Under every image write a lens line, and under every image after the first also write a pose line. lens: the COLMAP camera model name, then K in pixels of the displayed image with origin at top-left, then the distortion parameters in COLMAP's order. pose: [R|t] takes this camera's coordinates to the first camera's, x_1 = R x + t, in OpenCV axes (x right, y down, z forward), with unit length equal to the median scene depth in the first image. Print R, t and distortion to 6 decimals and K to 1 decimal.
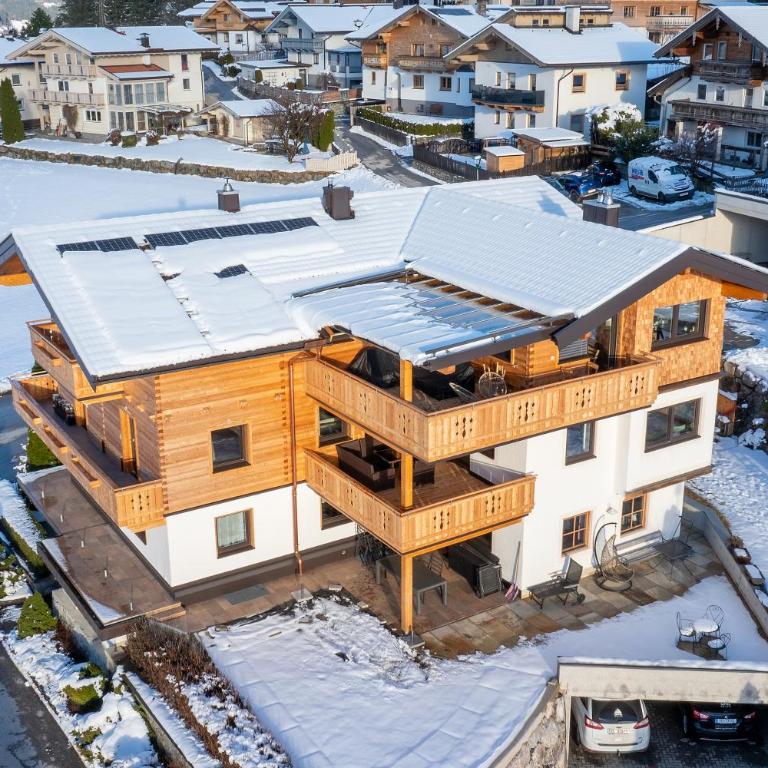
lens RADIAL K [[1096.6, 0, 386.0], [0, 1096.6, 365.4], [0, 0, 1]] dist [-0.012709, 0.000000]
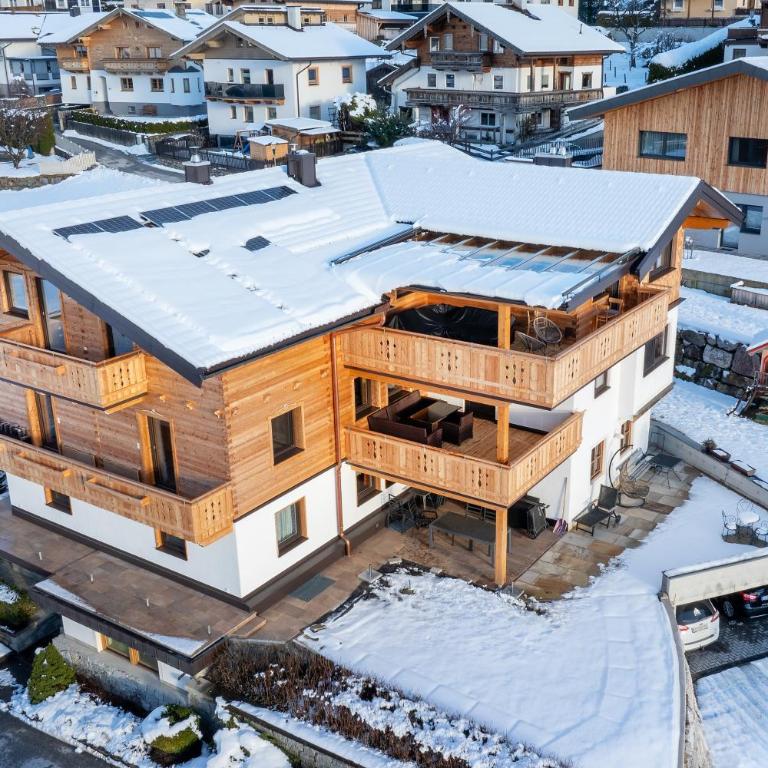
lens RADIAL K [[961.5, 0, 445.0], [0, 961.5, 374.8], [0, 0, 1]] dist [-0.017687, 0.000000]
pose [[0.904397, -0.141280, 0.402625, -0.326938], [0.130255, 0.989966, 0.054789, -0.001299], [-0.406325, 0.002893, 0.913724, 0.203071]]
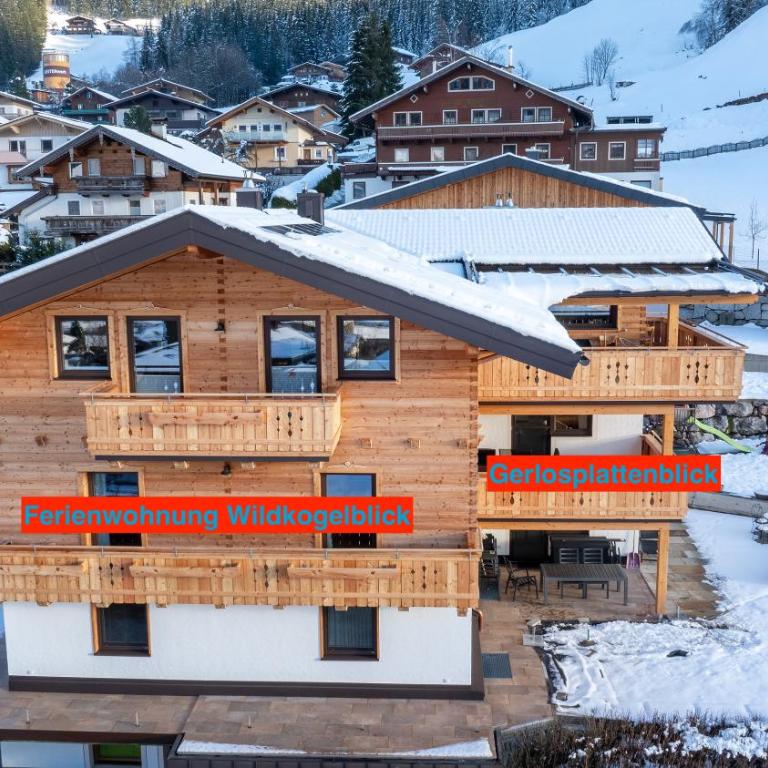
lens RADIAL K [[961.5, 0, 390.5], [0, 961.5, 379.5], [0, 0, 1]] dist [-0.017687, 0.000000]
pose [[0.572233, -0.134203, 0.809036, -0.691250], [0.254397, 0.966902, -0.019545, 0.006296], [-0.779636, 0.217001, 0.587434, 0.607997]]
